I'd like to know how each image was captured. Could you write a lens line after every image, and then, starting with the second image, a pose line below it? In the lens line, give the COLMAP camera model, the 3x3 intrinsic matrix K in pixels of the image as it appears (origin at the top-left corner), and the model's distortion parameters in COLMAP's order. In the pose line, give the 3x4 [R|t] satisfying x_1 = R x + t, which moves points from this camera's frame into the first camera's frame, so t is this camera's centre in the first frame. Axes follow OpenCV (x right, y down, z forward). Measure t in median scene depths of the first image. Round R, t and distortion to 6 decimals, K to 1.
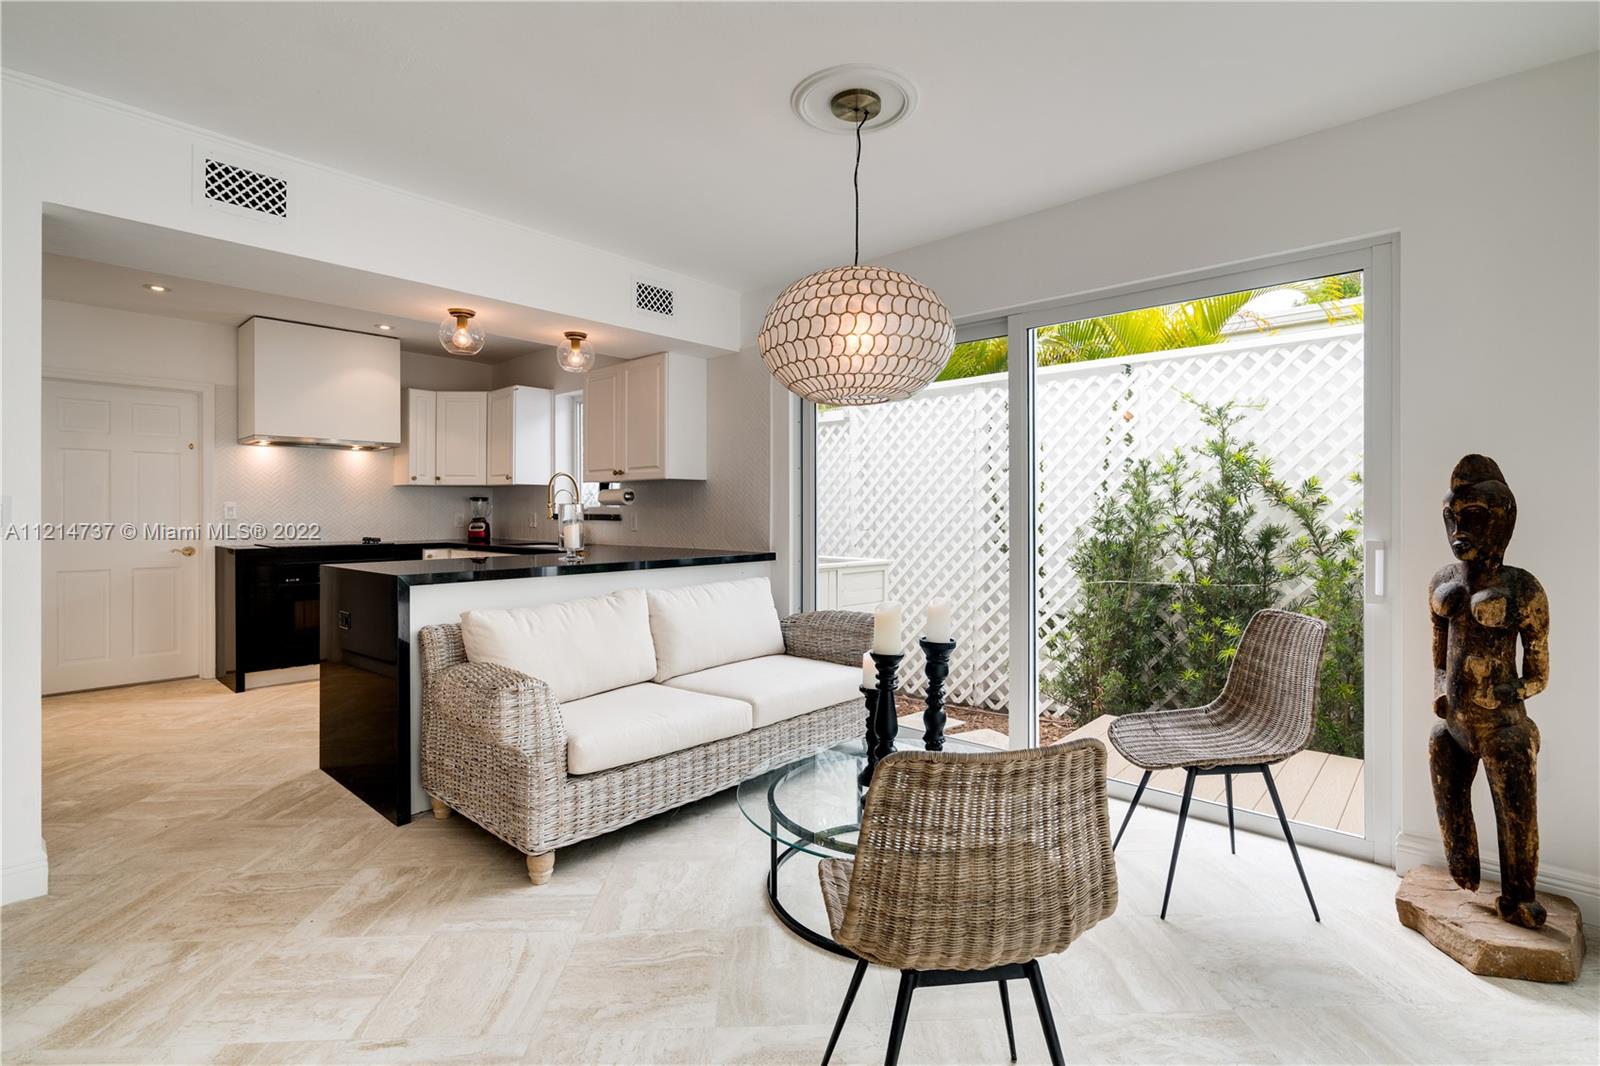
lens RADIAL K [[740.1, 0, 809.2], [0, 740.1, 511.2], [0, 0, 1]] dist [-0.003728, 0.000198]
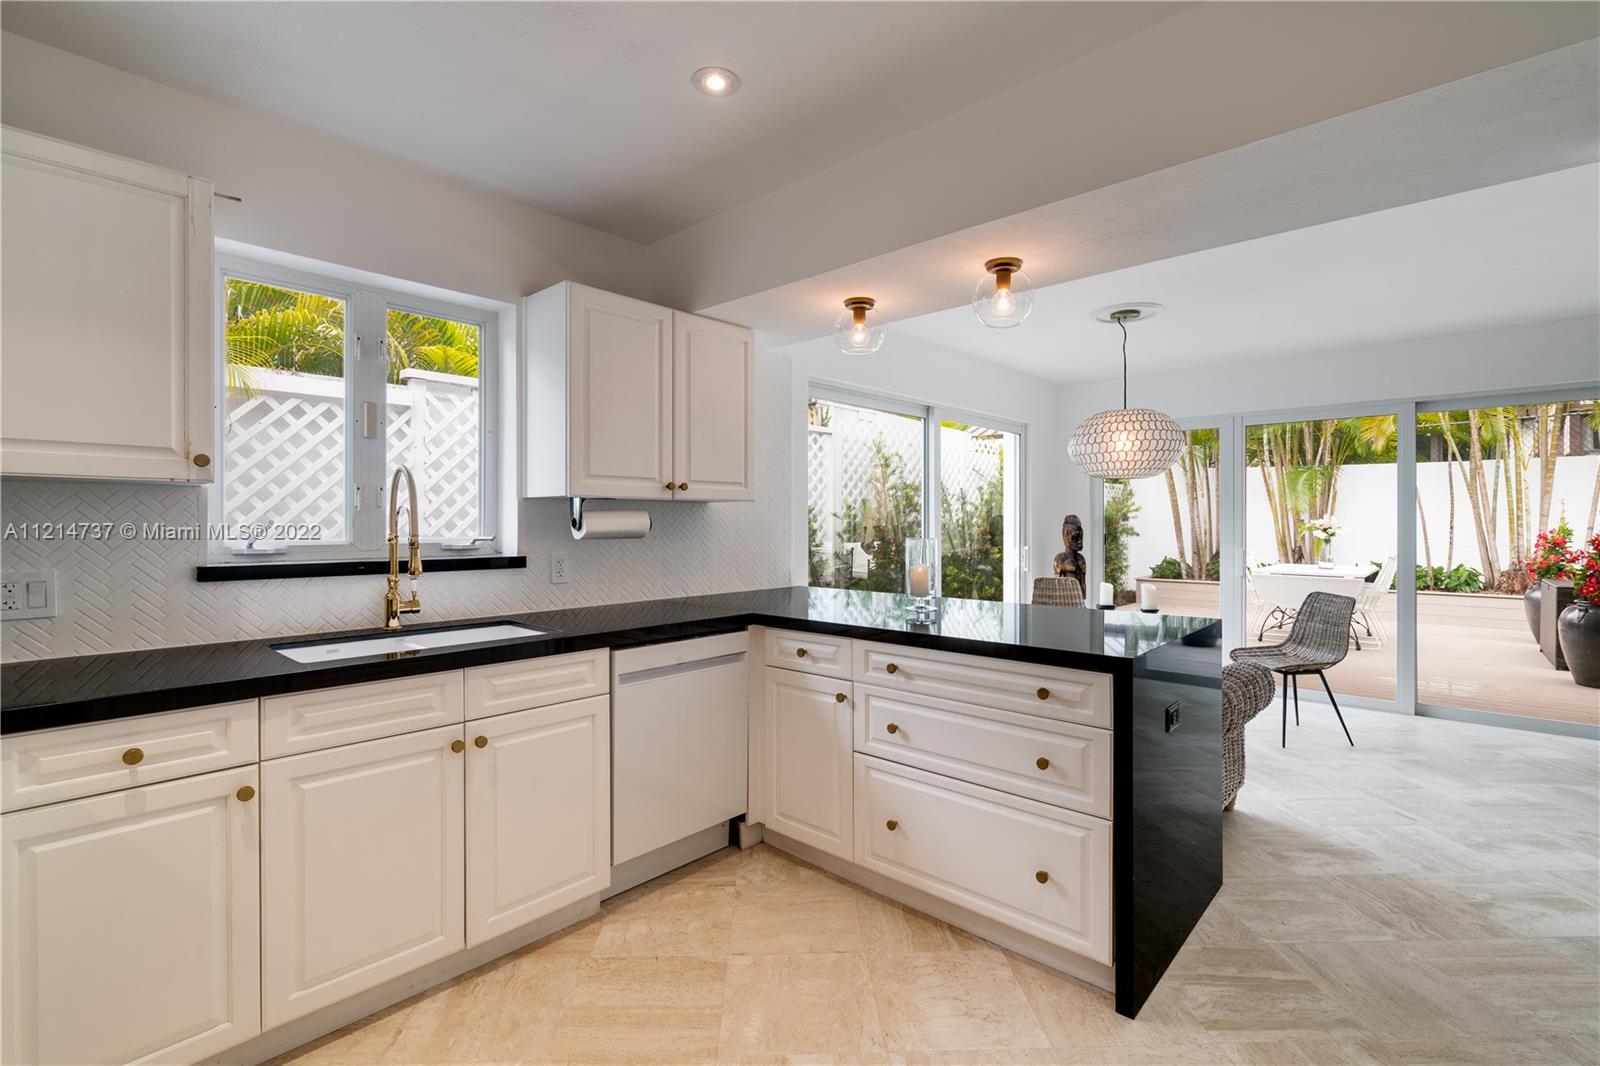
lens RADIAL K [[728.2, 0, 801.7], [0, 728.2, 524.9], [0, 0, 1]] dist [-0.014664, 0.006225]
pose [[0.013810, -0.004559, 0.999894, -0.952339], [0.001274, 0.999989, 0.004542, -0.024271], [-0.999904, 0.001211, 0.013816, 0.975528]]
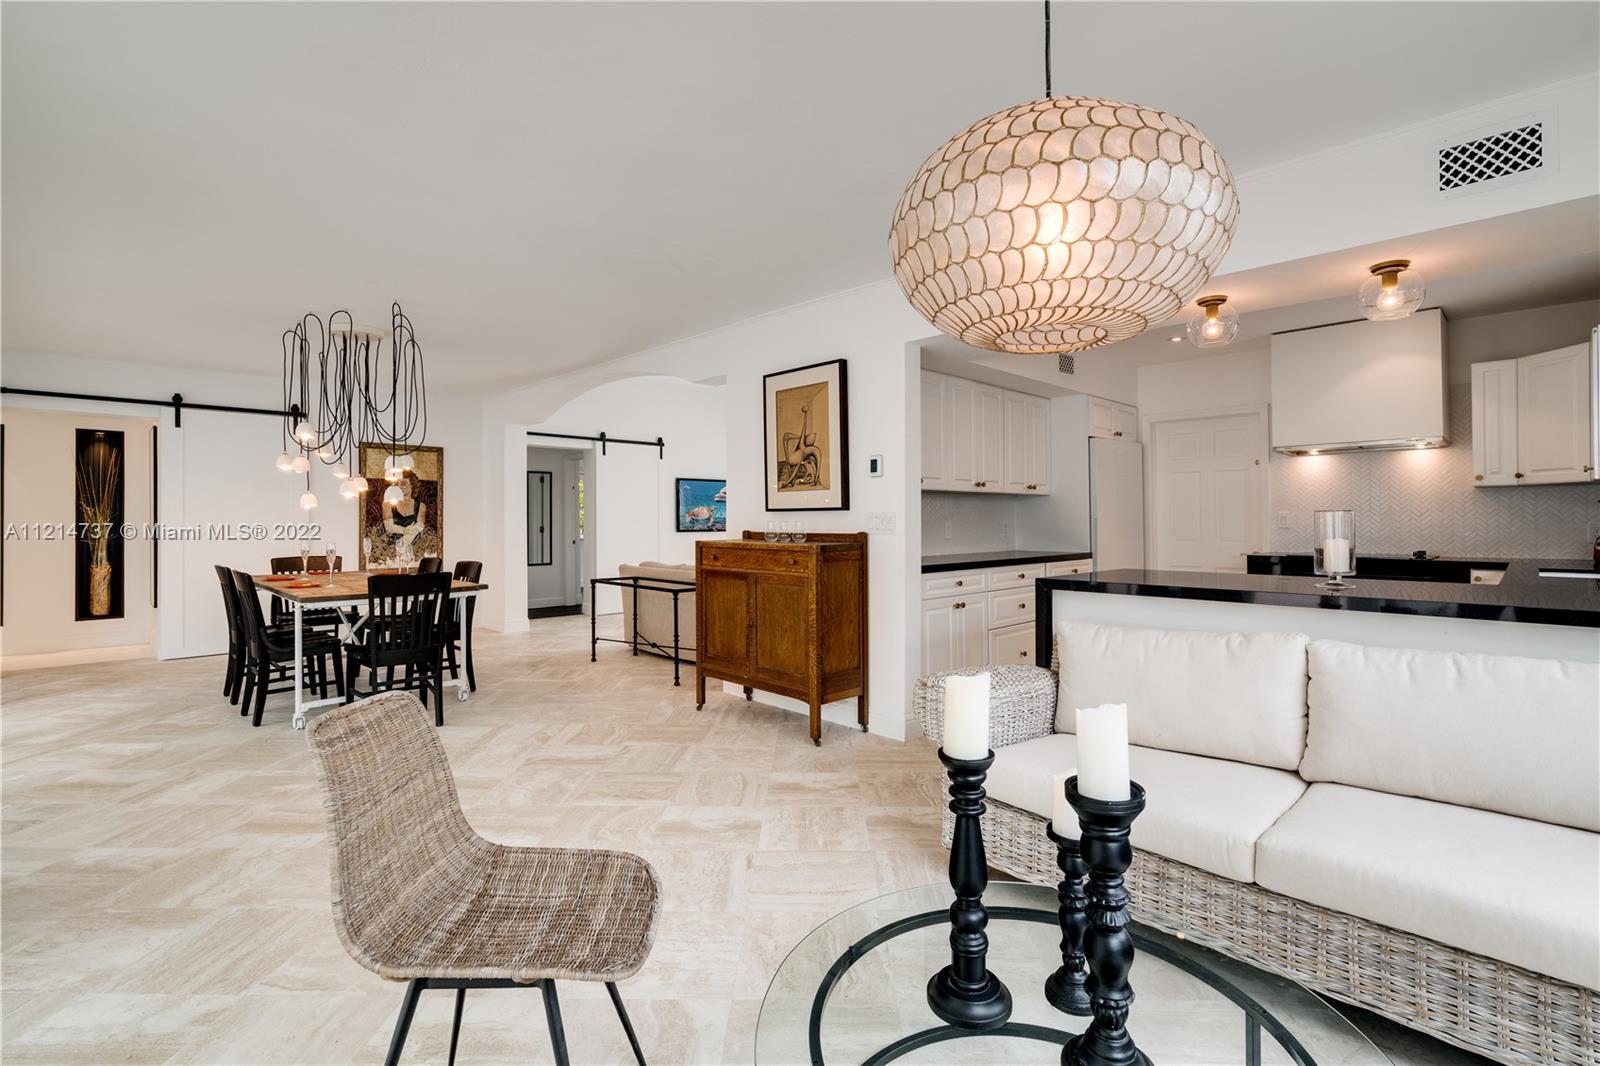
lens RADIAL K [[737.5, 0, 811.2], [0, 737.5, 517.3], [0, 0, 1]] dist [-0.002485, -0.000075]
pose [[-0.056533, -0.001950, -0.998399, 0.371912], [0.000710, 0.999998, -0.001994, -0.002573], [0.998401, -0.000822, -0.056531, 0.461607]]
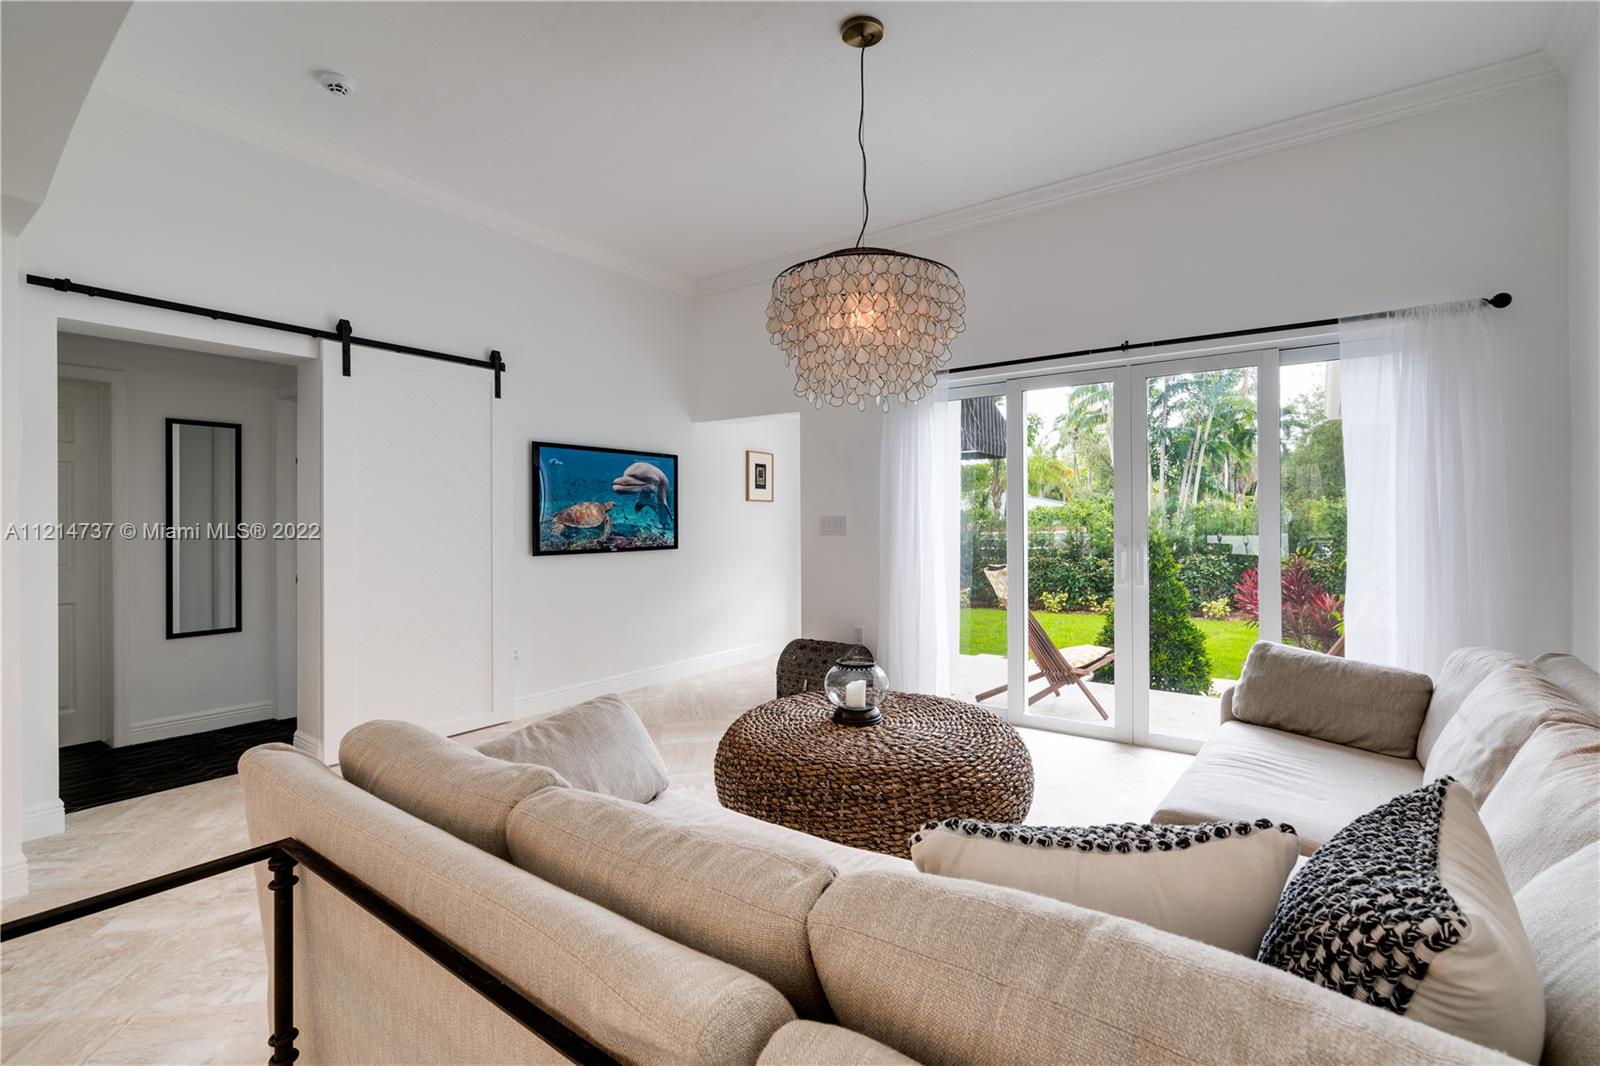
lens RADIAL K [[728.7, 0, 805.2], [0, 728.7, 519.6], [0, 0, 1]] dist [-0.015782, 0.010839]
pose [[0.111362, -0.002159, -0.993778, -0.783484], [0.003802, 0.999991, -0.001747, -0.011465], [0.993773, -0.003583, 0.111370, 0.193694]]
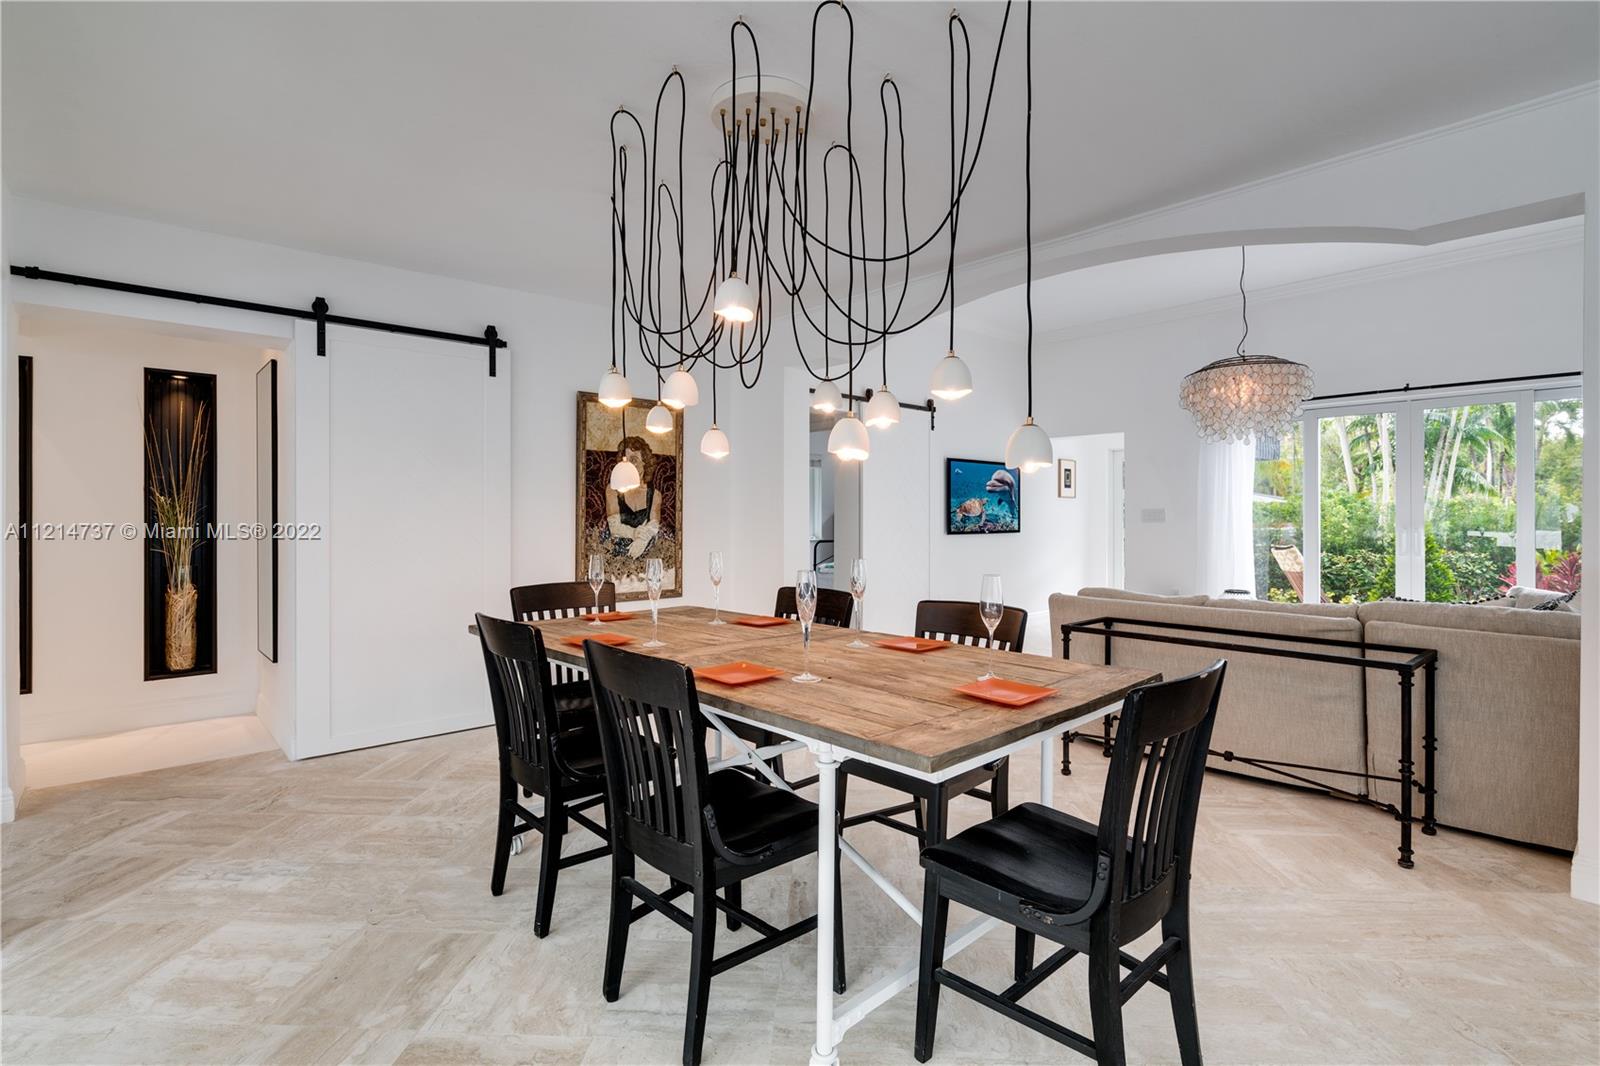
lens RADIAL K [[764.5, 0, 795.3], [0, 764.5, 517.0], [0, 0, 1]] dist [-0.001391, 0.000542]
pose [[-0.099635, -0.000782, -0.995024, -0.194227], [0.000323, 1.000000, -0.000818, 0.000957], [0.995024, -0.000403, -0.099634, -0.243802]]
